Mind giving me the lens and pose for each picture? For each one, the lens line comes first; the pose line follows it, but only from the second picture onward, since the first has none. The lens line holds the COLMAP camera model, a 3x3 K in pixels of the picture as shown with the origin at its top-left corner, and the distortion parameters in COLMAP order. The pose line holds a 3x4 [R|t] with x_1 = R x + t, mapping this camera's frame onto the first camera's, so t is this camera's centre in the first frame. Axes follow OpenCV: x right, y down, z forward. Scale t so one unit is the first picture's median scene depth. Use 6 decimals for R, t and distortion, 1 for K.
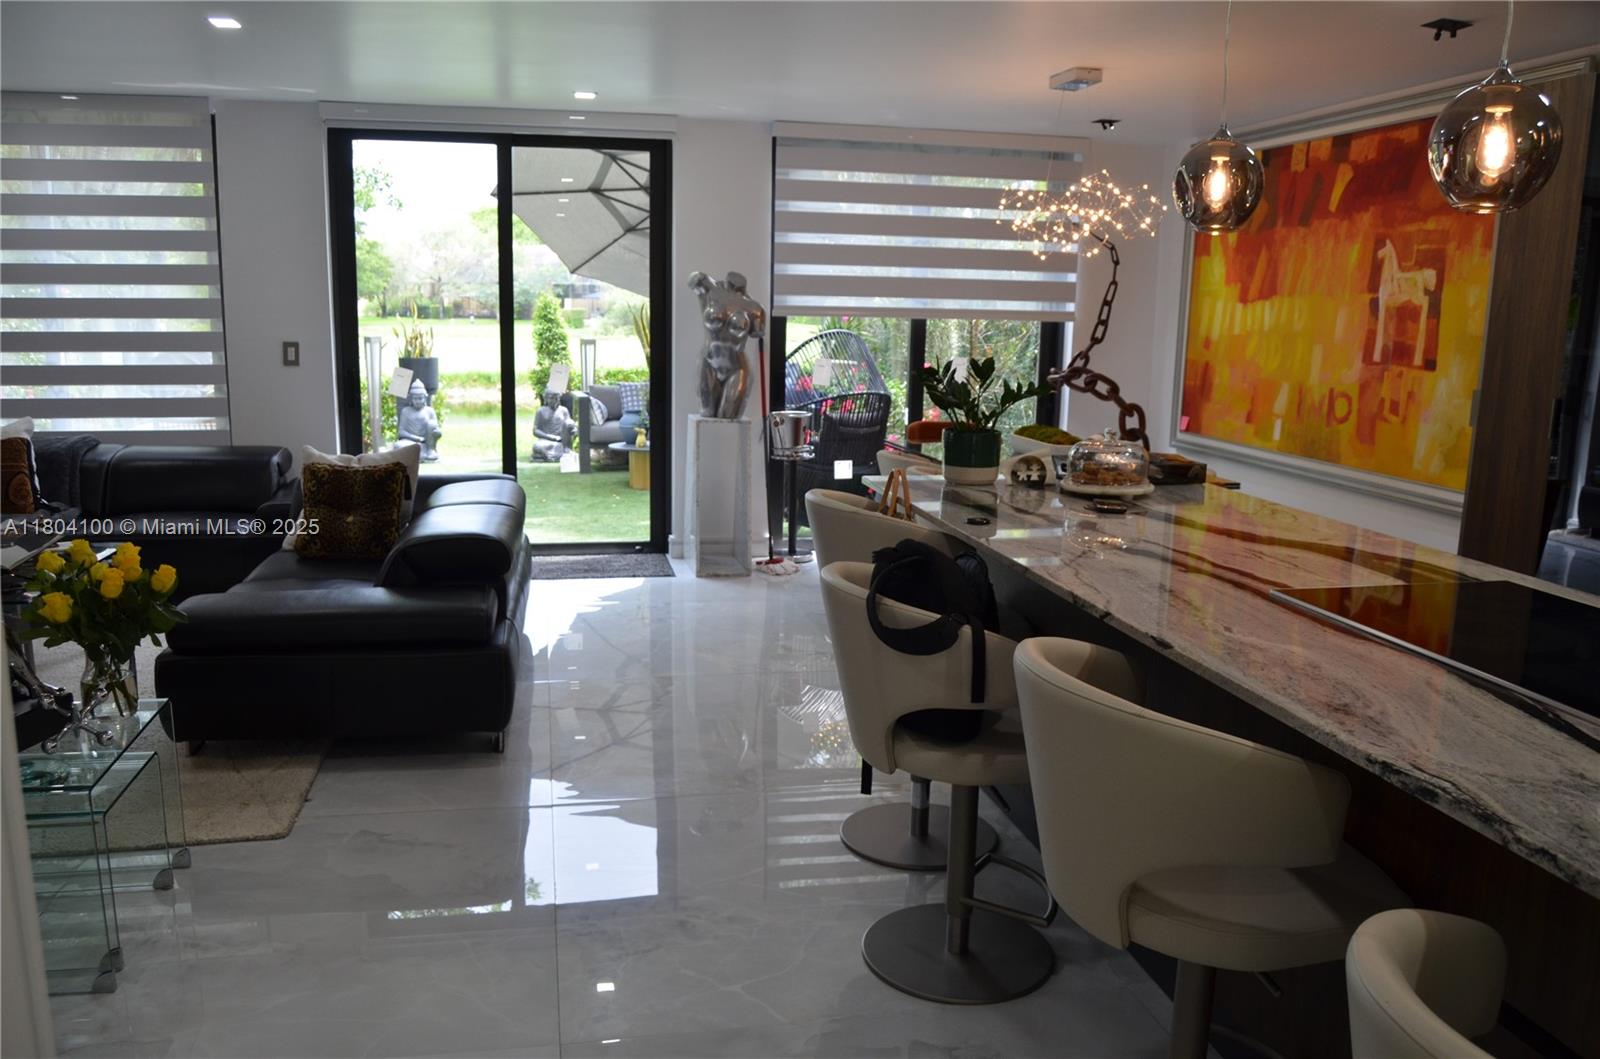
lens RADIAL K [[1245.3, 0, 800.0], [0, 1245.3, 549.1], [0, 0, 1]] dist [-0.096759, 0.038311]
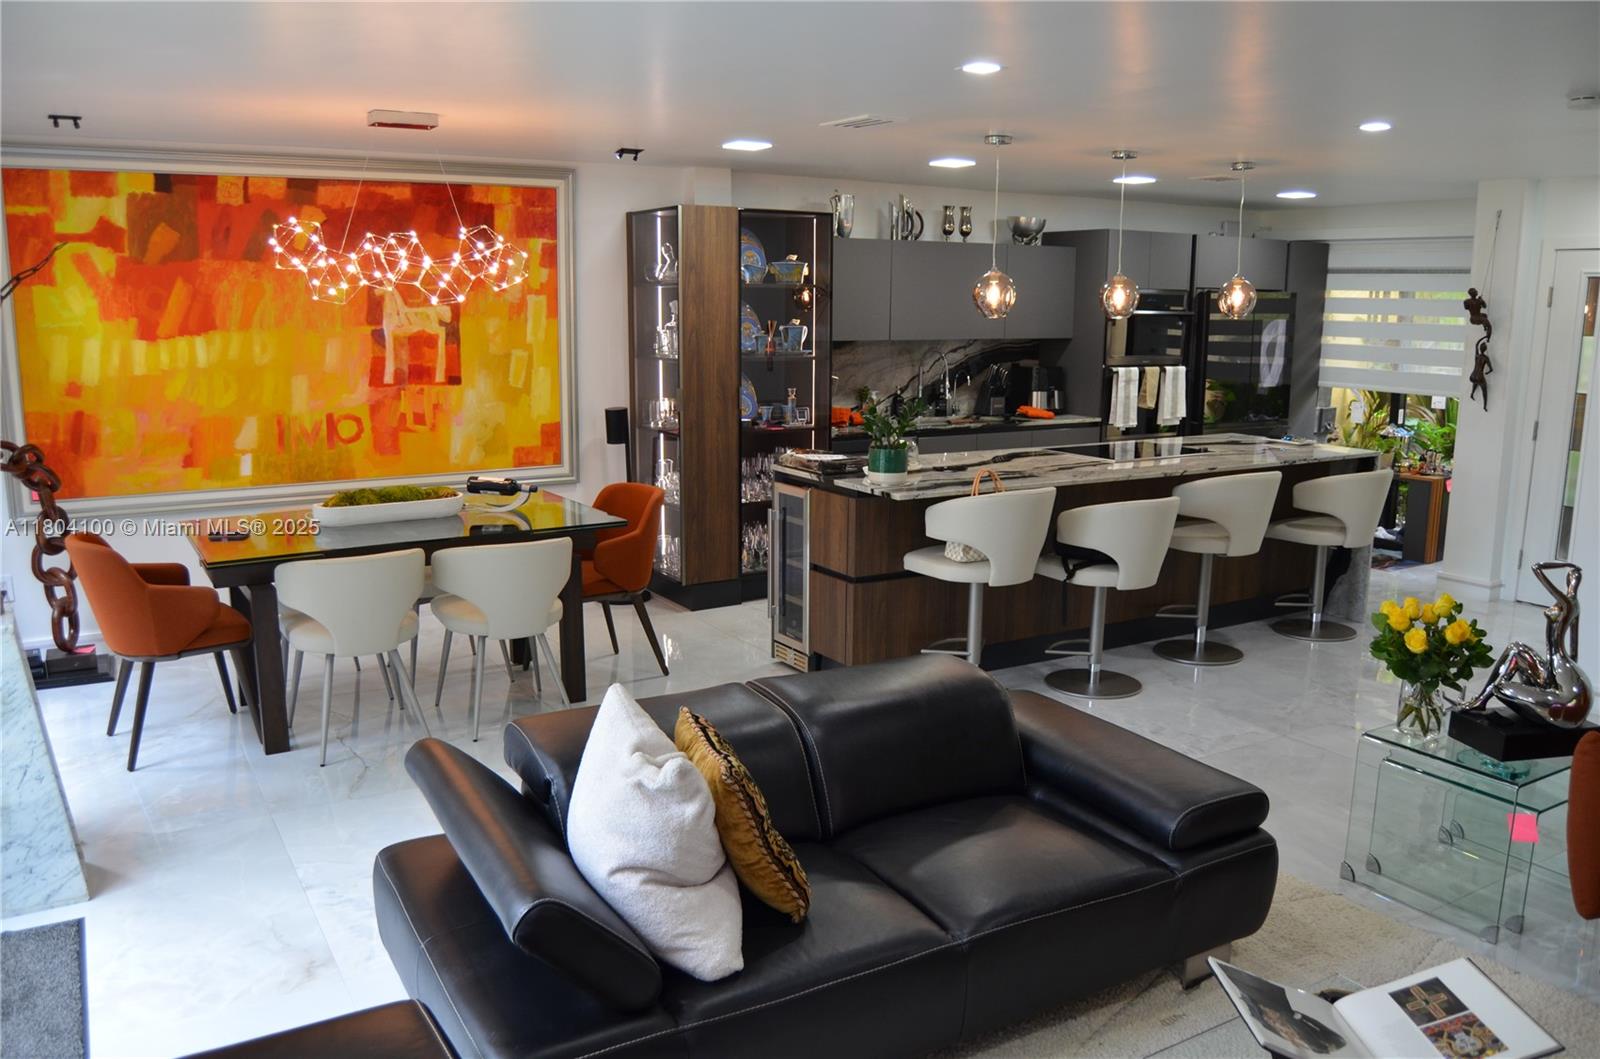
lens RADIAL K [[1245.3, 0, 800.0], [0, 1245.3, 549.1], [0, 0, 1]] dist [-0.096759, 0.038311]
pose [[-0.328917, -0.206981, 0.921397, -0.719840], [0.168794, 0.947088, 0.273008, -0.240397], [-0.929151, 0.245323, -0.276576, 0.926961]]
